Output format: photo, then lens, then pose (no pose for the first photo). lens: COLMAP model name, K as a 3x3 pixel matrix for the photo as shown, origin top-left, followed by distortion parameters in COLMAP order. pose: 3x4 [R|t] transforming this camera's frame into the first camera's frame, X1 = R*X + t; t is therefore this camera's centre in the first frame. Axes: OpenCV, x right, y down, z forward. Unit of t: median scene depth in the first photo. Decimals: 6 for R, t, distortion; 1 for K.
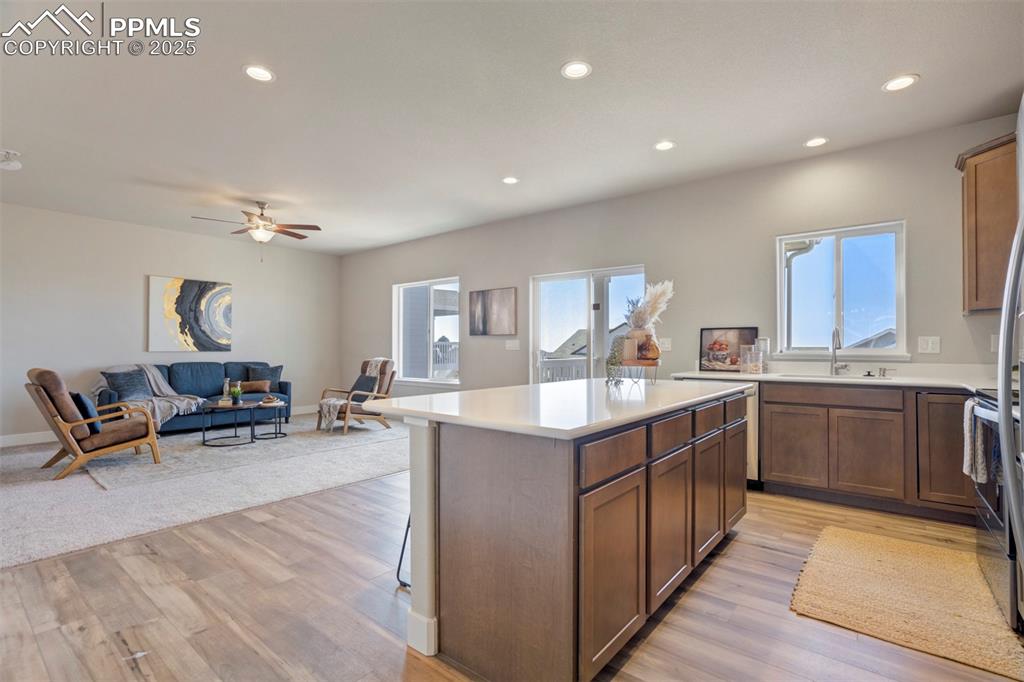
lens RADIAL K [[477.8, 0, 525.1], [0, 477.8, 345.6], [0, 0, 1]] dist [-0.026401, 0.011960]
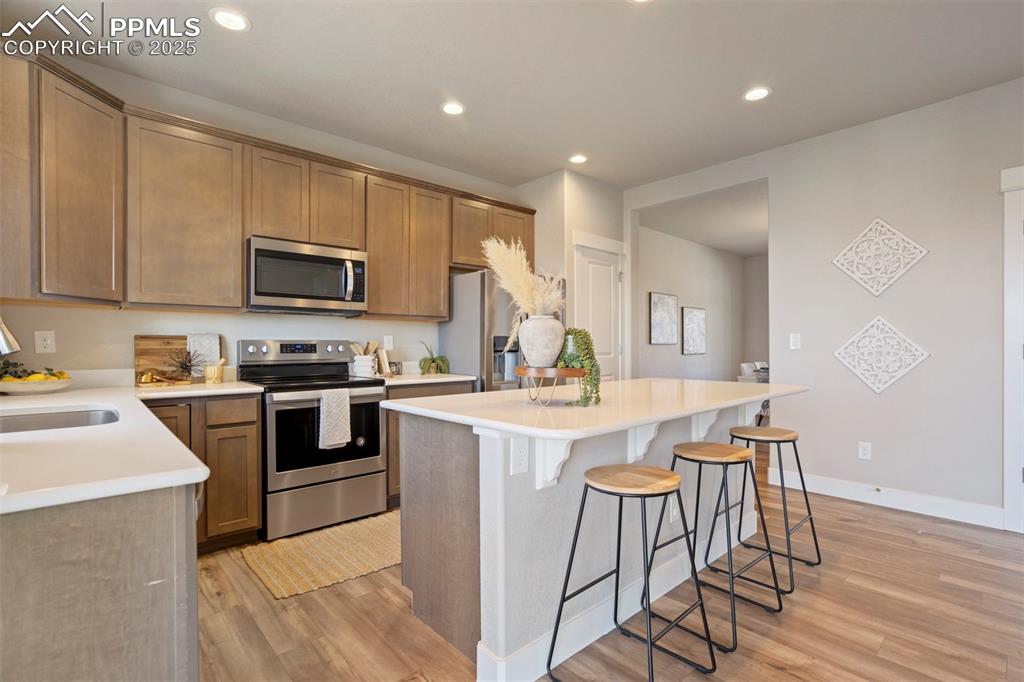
lens RADIAL K [[477.8, 0, 510.9], [0, 477.8, 347.9], [0, 0, 1]] dist [-0.026401, 0.011960]
pose [[-0.985607, 0.003196, 0.169022, 0.118824], [0.003973, 0.999983, 0.004257, 0.001204], [-0.169005, 0.004868, -0.985603, 1.105585]]
